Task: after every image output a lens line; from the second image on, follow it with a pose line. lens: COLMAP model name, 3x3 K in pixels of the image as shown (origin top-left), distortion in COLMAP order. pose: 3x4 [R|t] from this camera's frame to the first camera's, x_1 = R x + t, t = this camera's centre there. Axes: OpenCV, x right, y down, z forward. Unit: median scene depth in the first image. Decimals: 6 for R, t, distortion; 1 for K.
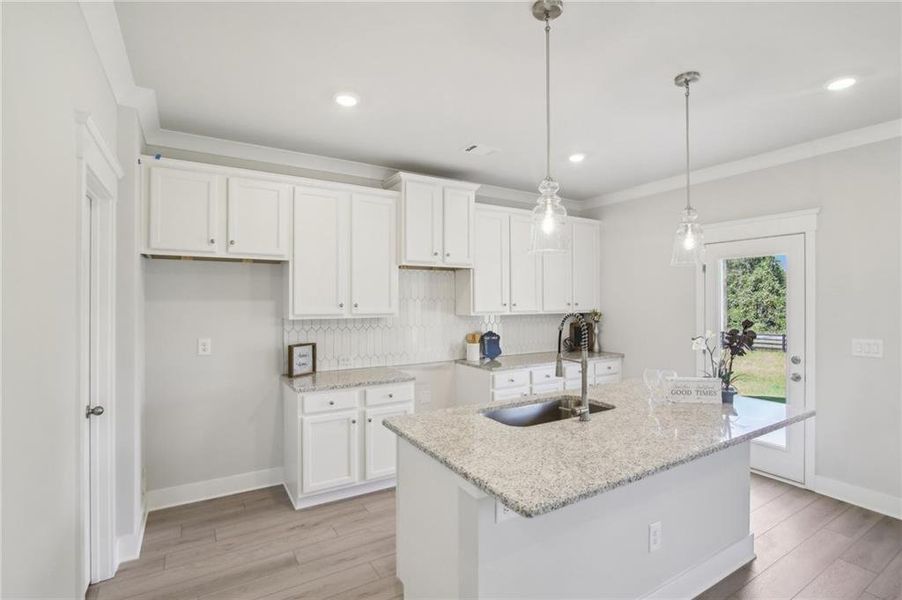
lens RADIAL K [[422.5, 0, 459.1], [0, 422.5, 299.1], [0, 0, 1]] dist [-0.016346, 0.000338]
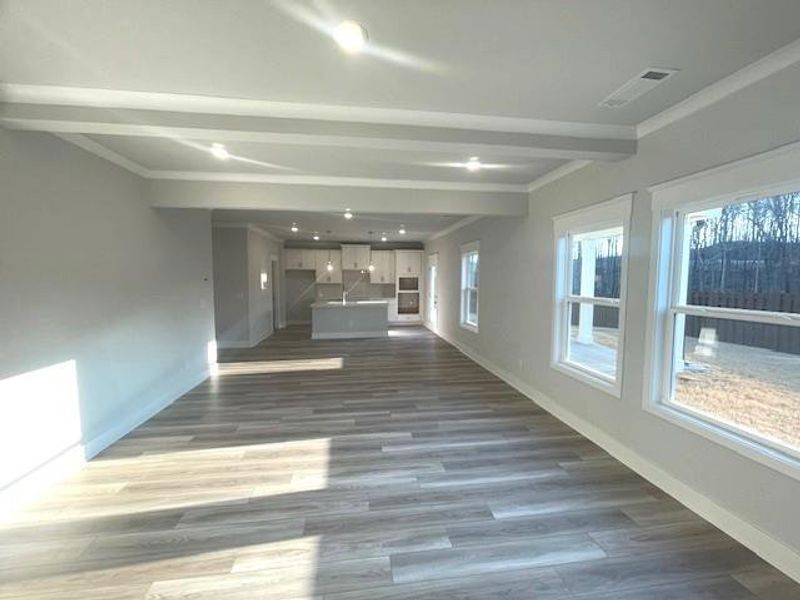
lens RADIAL K [[322.4, 0, 400.0], [0, 322.4, 300.0], [0, 0, 1]] dist [0.000315, 0.000008]
pose [[0.911762, 0.032712, -0.409414, 1.518777], [-0.001704, 0.997116, 0.075876, -0.032526], [0.410716, -0.068483, 0.909188, -1.422992]]
